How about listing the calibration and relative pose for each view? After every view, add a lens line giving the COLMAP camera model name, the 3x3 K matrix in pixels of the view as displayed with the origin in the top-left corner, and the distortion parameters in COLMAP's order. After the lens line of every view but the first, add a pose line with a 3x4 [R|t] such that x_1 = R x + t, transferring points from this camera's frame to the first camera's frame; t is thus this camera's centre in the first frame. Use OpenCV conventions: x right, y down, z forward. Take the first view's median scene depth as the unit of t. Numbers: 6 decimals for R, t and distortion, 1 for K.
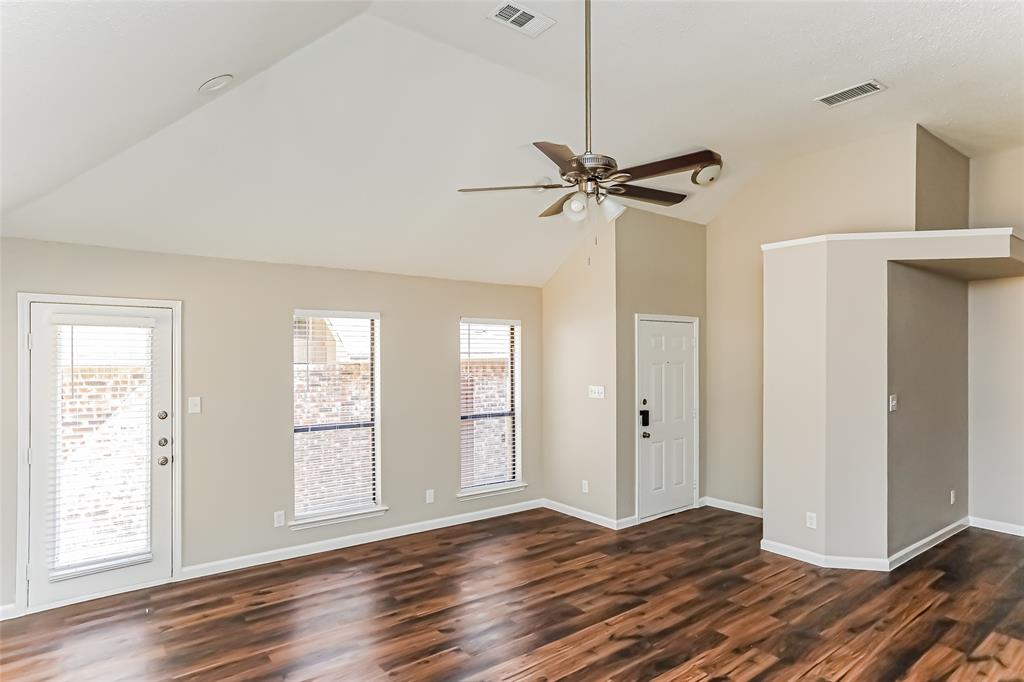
lens RADIAL K [[578.0, 0, 512.2], [0, 578.0, 355.1], [0, 0, 1]] dist [-0.002839, -0.000063]
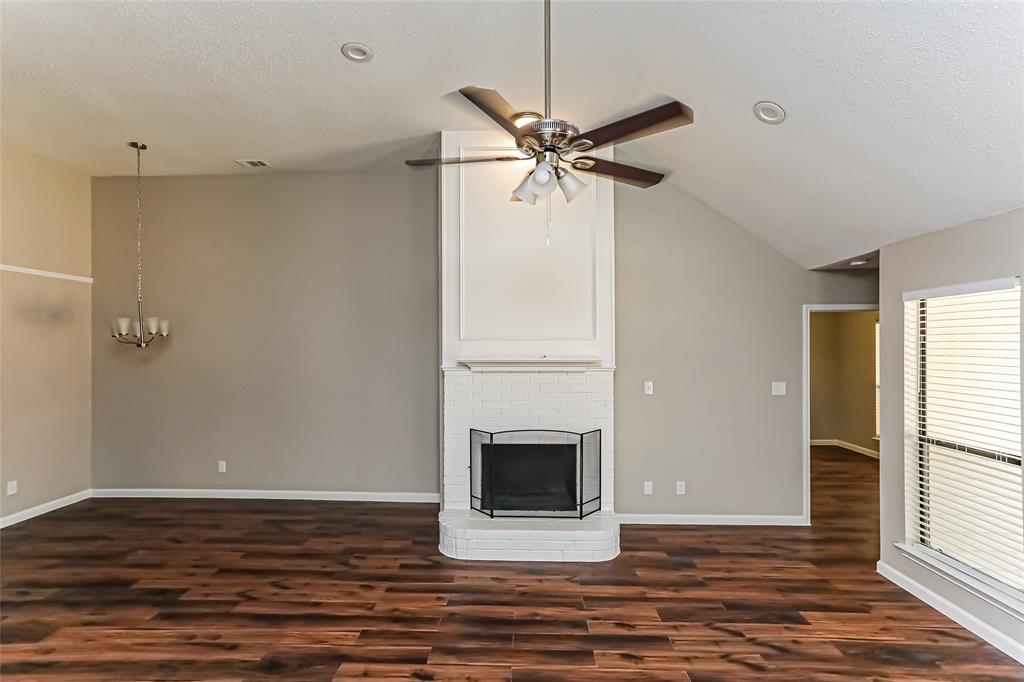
lens RADIAL K [[504.1, 0, 512.0], [0, 504.1, 341.0], [0, 0, 1]] dist [-0.000003, 0.000702]
pose [[-0.776734, 0.001914, 0.629826, -0.217617], [0.004001, 0.999990, 0.001896, -0.004992], [-0.629816, 0.003993, -0.776734, 1.140805]]
